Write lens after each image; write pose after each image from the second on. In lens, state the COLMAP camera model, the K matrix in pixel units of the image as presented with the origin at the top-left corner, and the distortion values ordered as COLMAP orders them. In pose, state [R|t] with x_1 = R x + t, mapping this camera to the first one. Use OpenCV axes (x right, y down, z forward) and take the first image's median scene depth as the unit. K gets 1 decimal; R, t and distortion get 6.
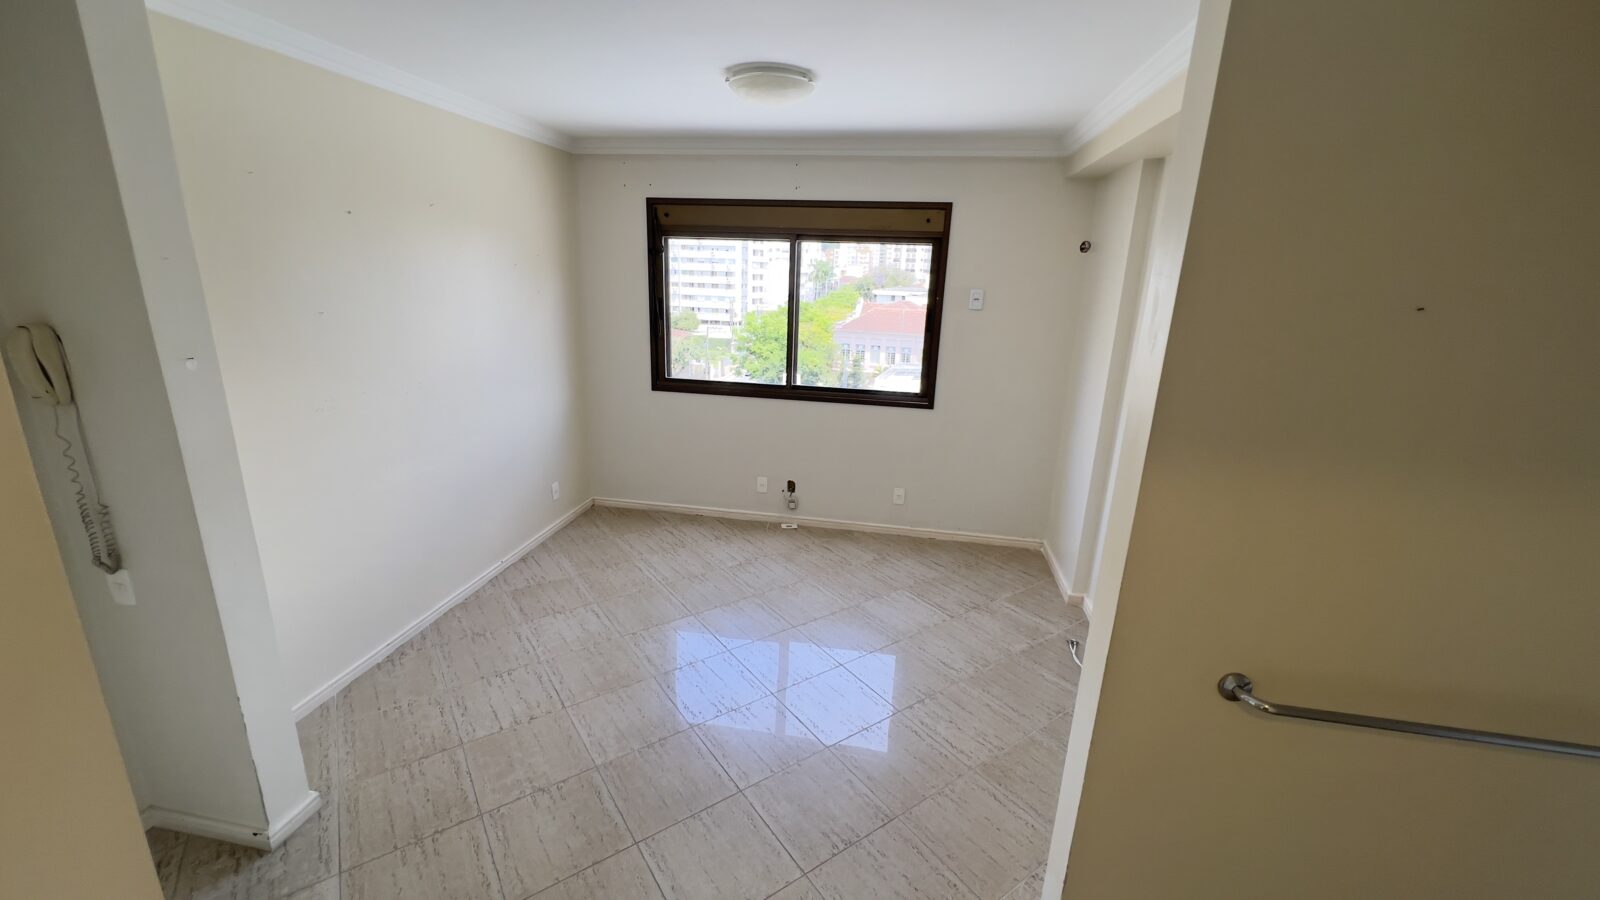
lens RADIAL K [[641.2, 0, 799.7], [0, 641.2, 449.7], [0, 0, 1]] dist [-0.001588, 0.001172]
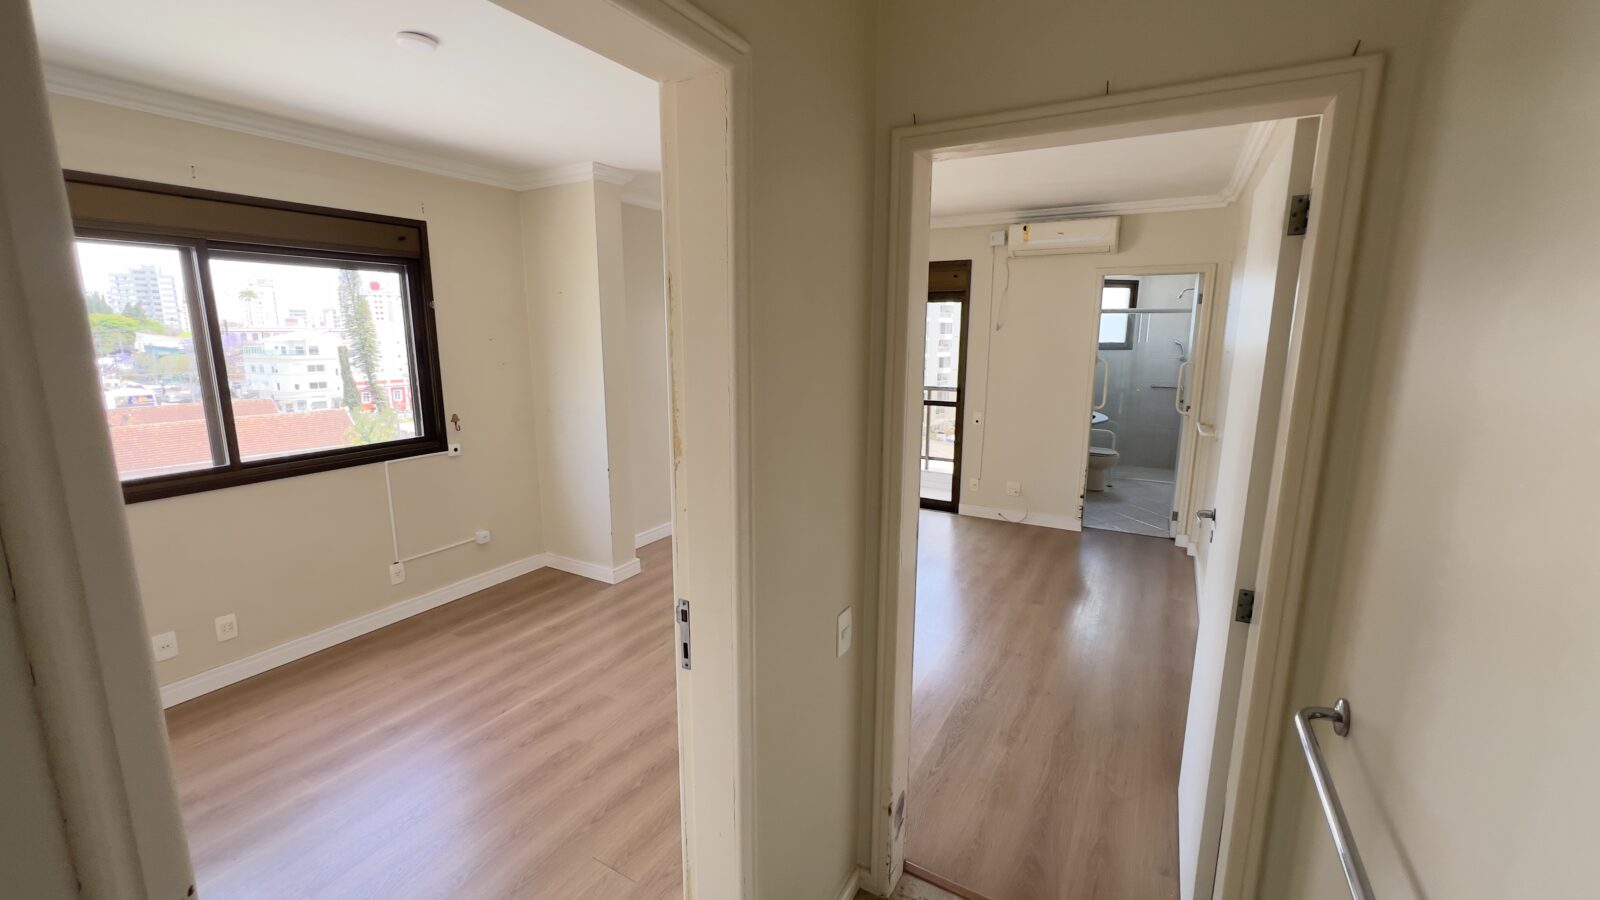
lens RADIAL K [[641.2, 0, 797.6], [0, 641.2, 442.9], [0, 0, 1]] dist [-0.001588, 0.001172]
pose [[0.314052, -0.197280, 0.928683, -0.452157], [0.267250, 0.956989, 0.112918, -0.041180], [-0.911015, 0.212728, 0.353267, 0.234791]]
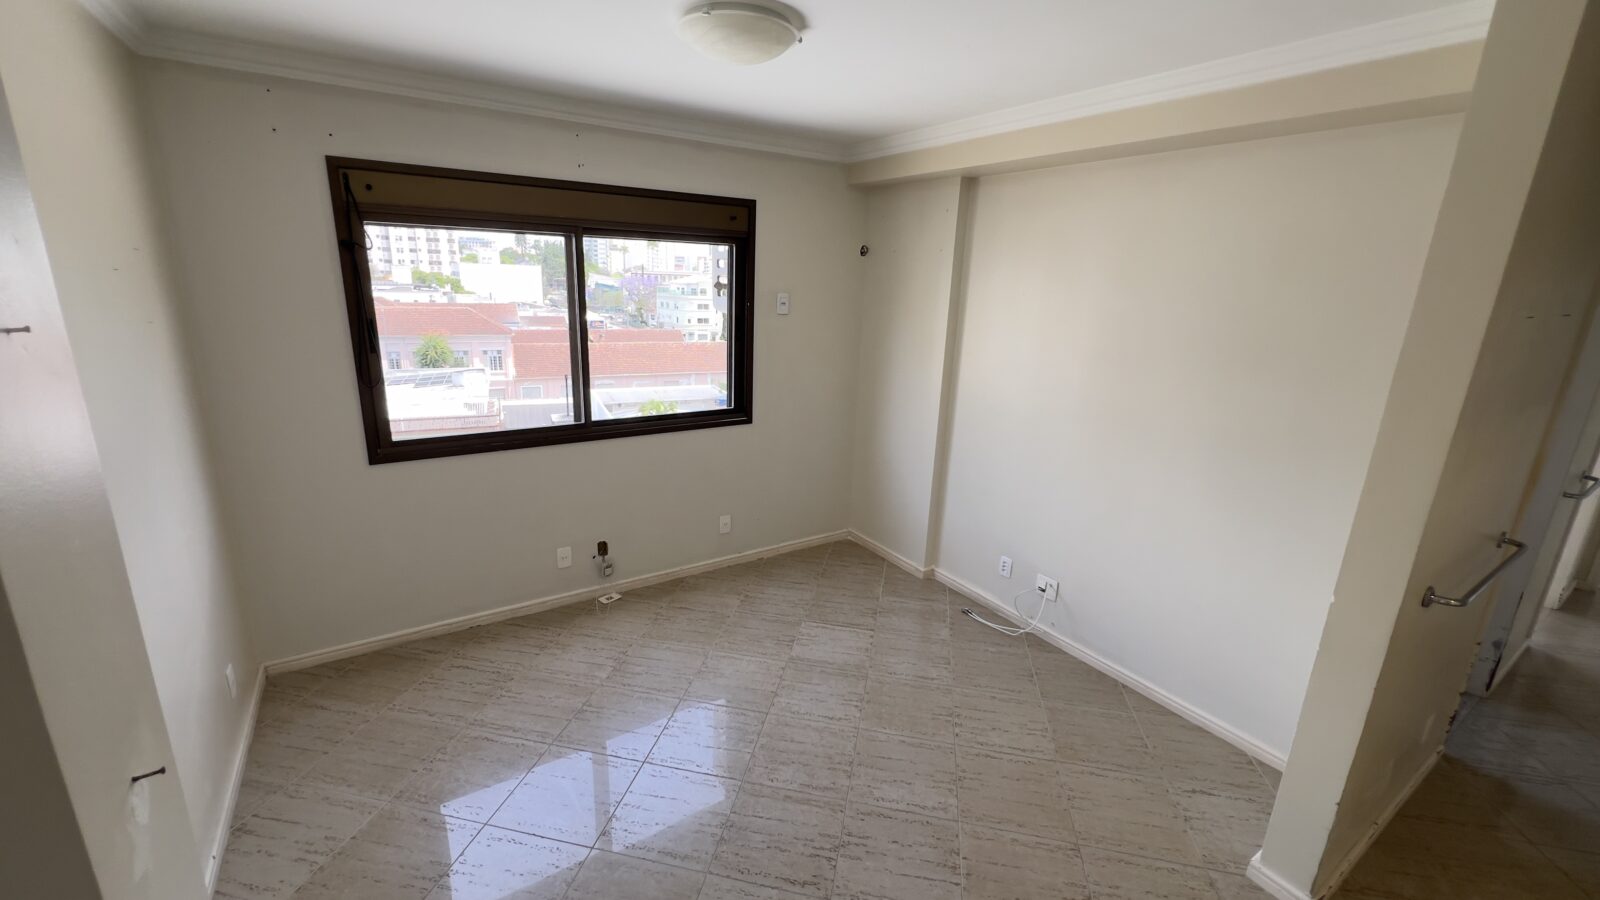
lens RADIAL K [[641.2, 0, 797.7], [0, 641.2, 446.7], [0, 0, 1]] dist [-0.001588, 0.001172]
pose [[0.731346, -0.184427, 0.656597, -0.349048], [0.178579, 0.980938, 0.076621, -0.087219], [-0.658212, 0.061218, 0.750340, 0.258688]]
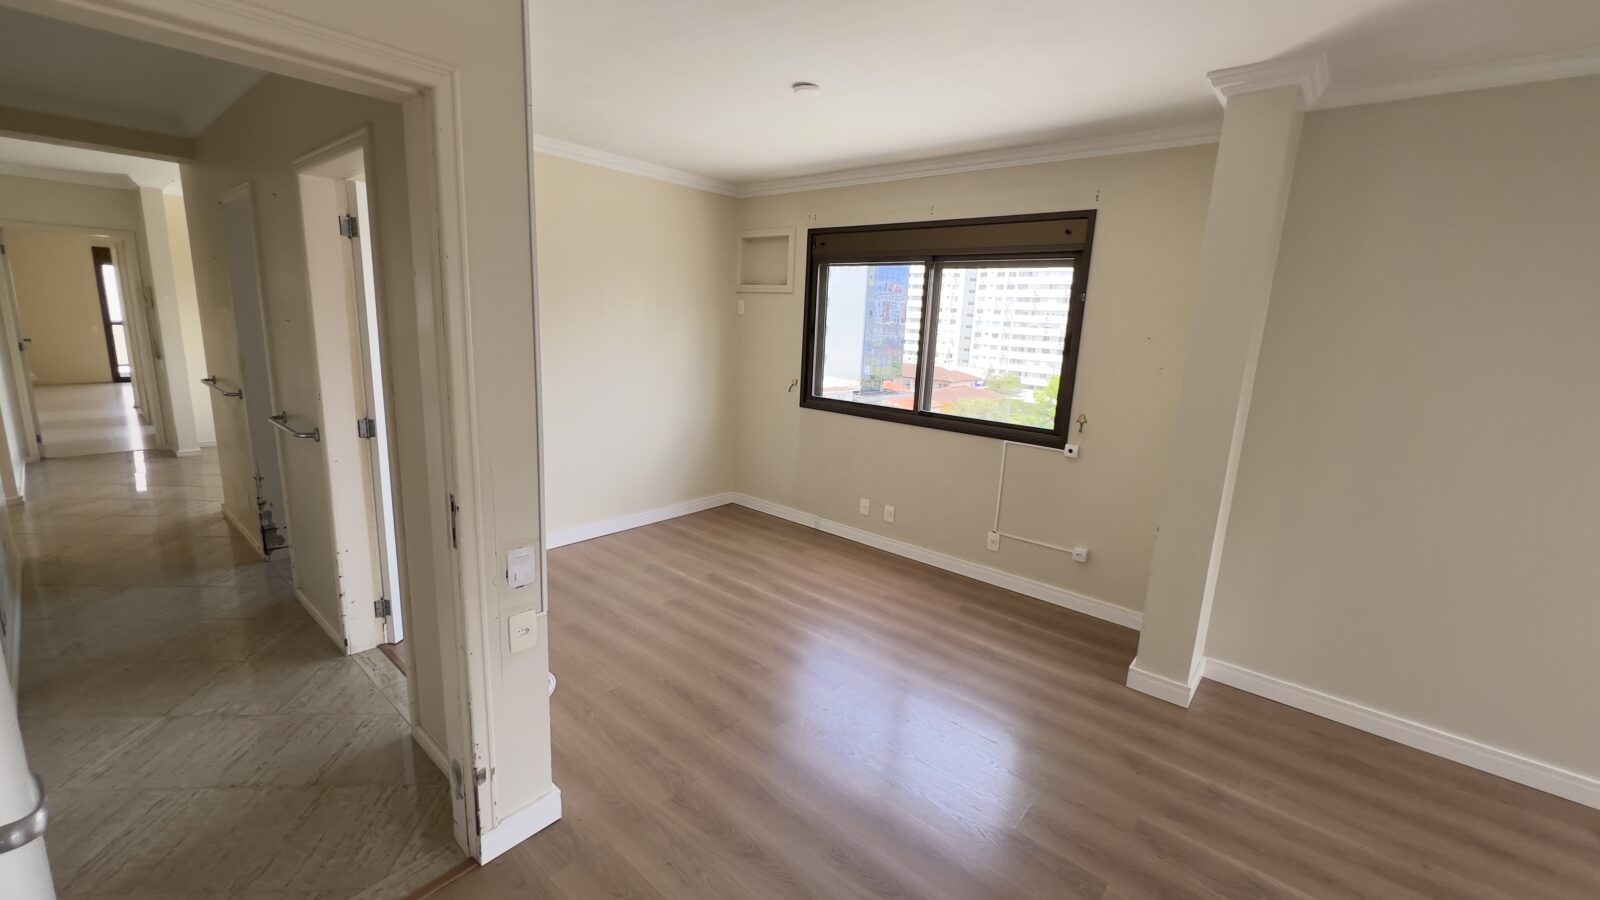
lens RADIAL K [[641.2, 0, 799.5], [0, 641.2, 446.6], [0, 0, 1]] dist [-0.001588, 0.001172]
pose [[0.872304, 0.101570, -0.478299, 0.297102], [-0.150067, 0.986591, -0.064179, 0.040943], [0.465367, 0.127761, 0.875849, 0.084466]]
